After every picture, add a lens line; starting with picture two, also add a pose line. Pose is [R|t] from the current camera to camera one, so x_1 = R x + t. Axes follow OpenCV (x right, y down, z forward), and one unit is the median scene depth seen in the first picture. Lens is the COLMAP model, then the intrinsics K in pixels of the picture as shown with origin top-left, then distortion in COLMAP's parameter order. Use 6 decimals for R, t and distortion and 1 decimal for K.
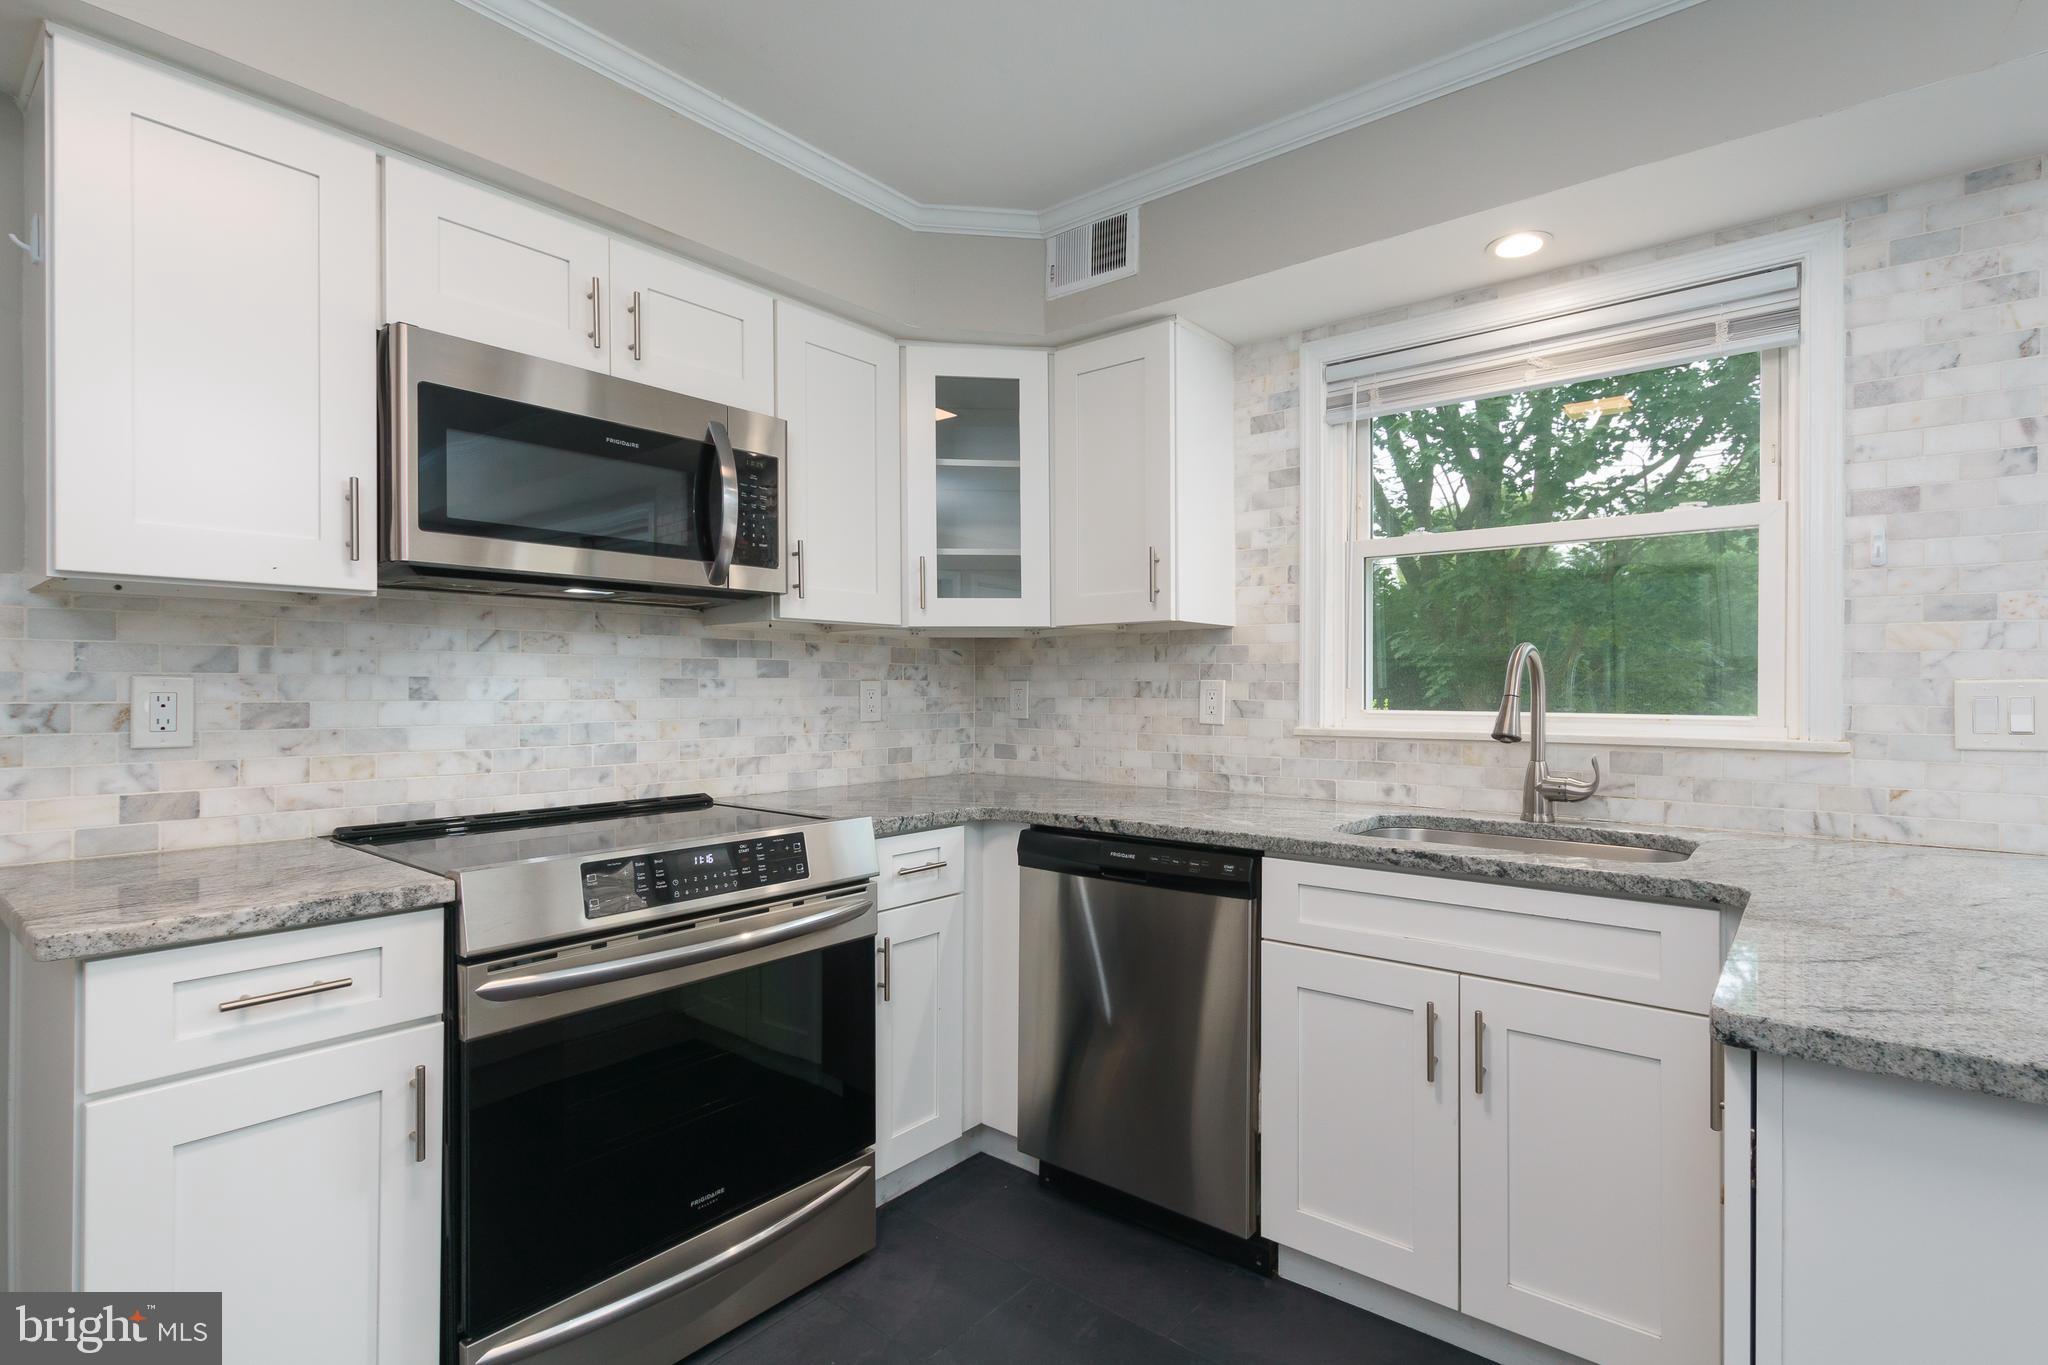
lens RADIAL K [[958.9, 0, 1088.5], [0, 958.9, 688.2], [0, 0, 1]] dist [0.007225, -0.001615]
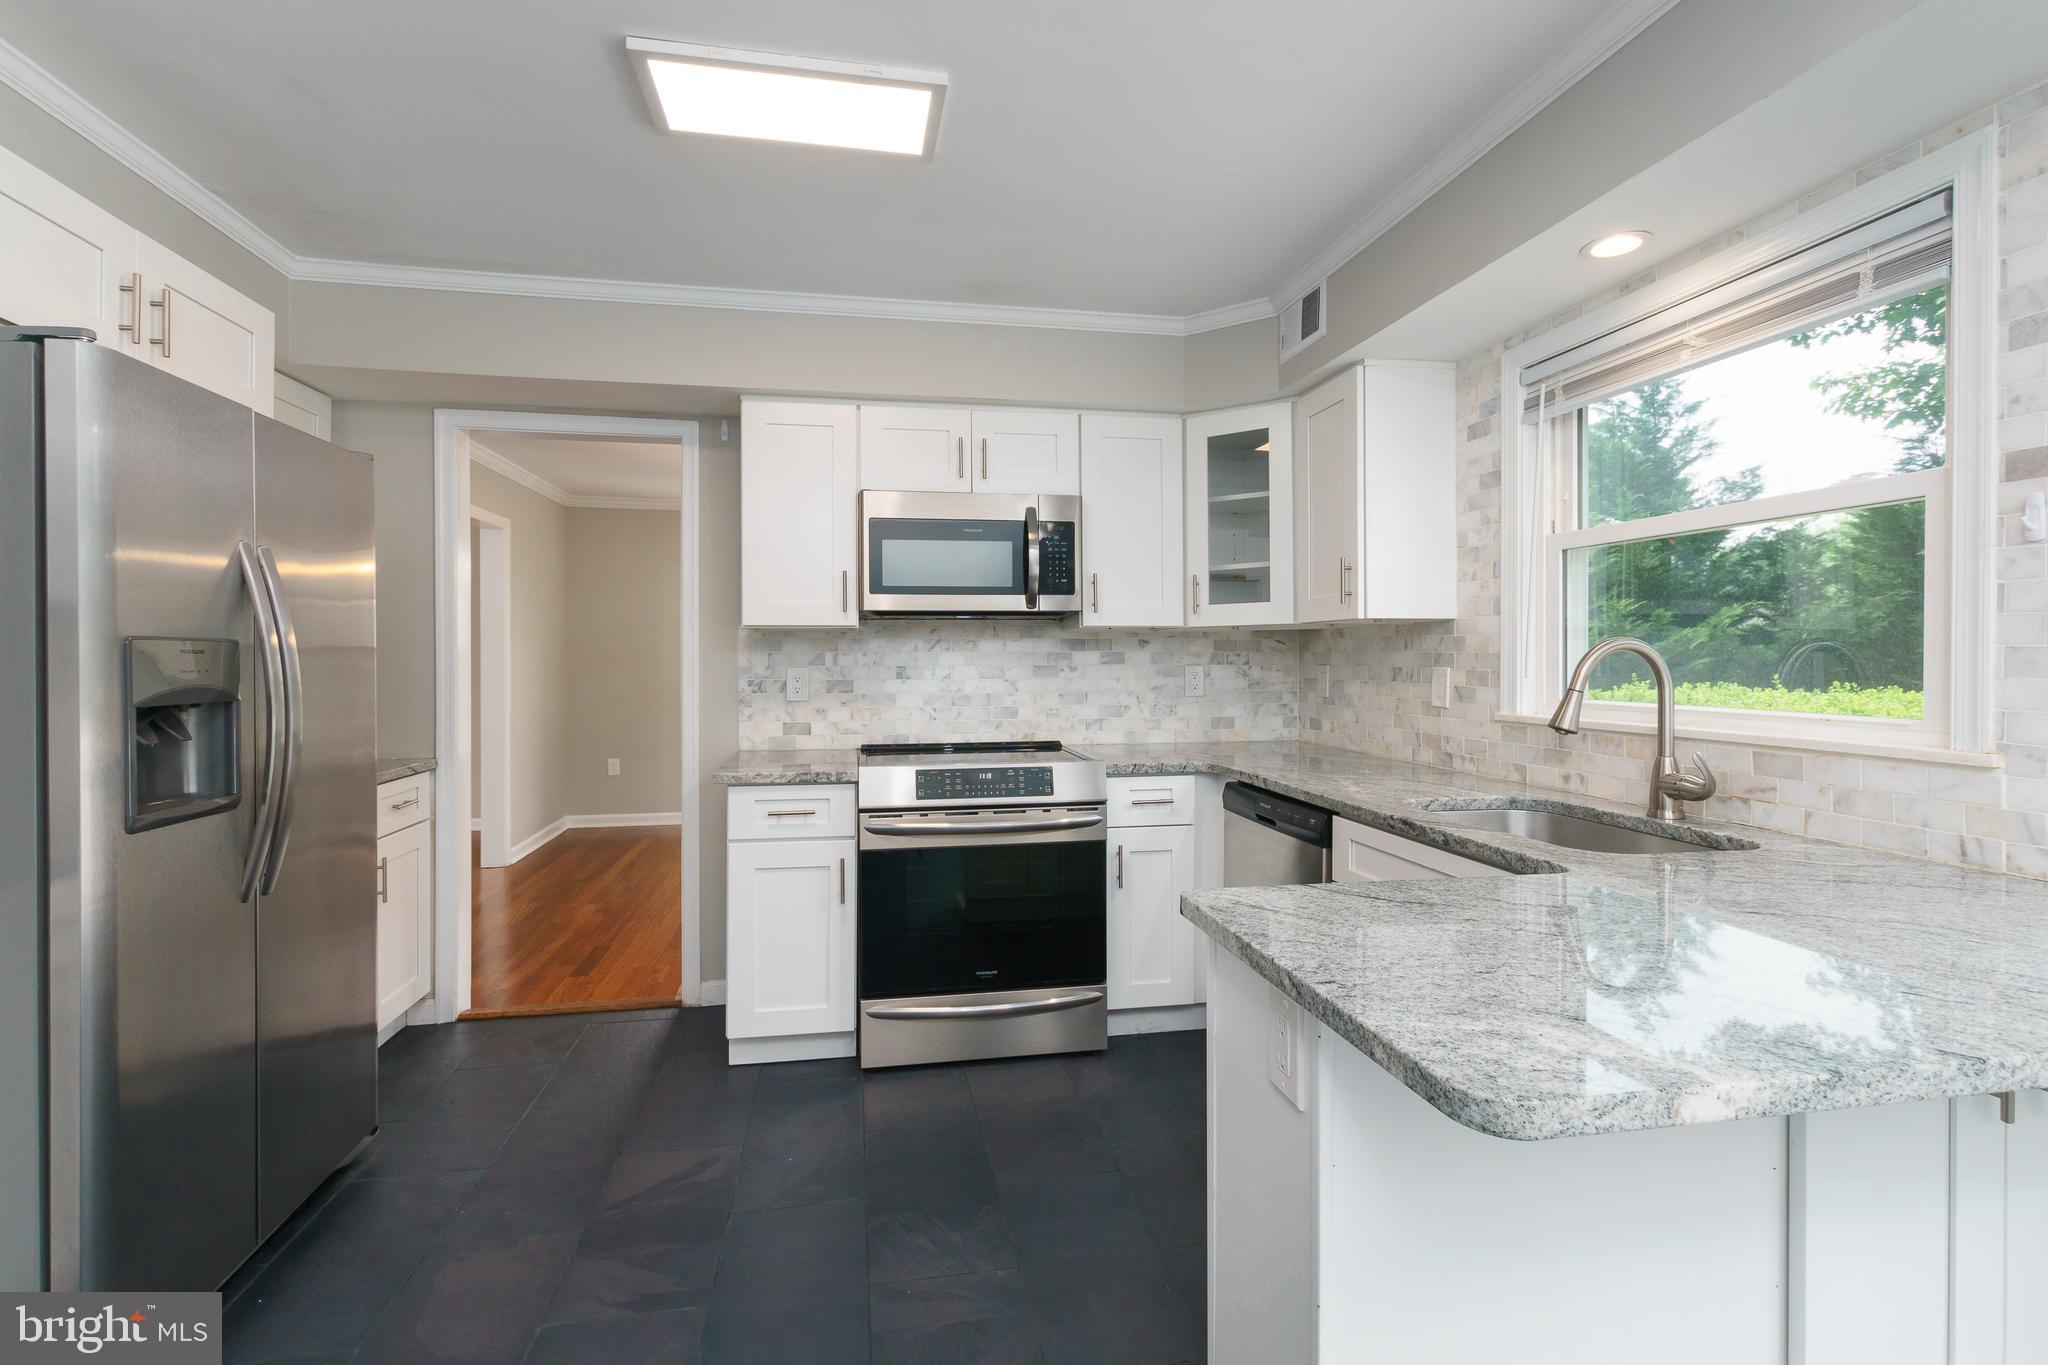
lens RADIAL K [[901.6, 0, 1010.5], [0, 901.6, 660.7], [0, 0, 1]] dist [0.005802, -0.001251]
pose [[0.739978, -0.000030, -0.672631, 0.591993], [0.002275, 0.999994, 0.002457, -0.025258], [0.672627, -0.003348, 0.739974, -0.131502]]
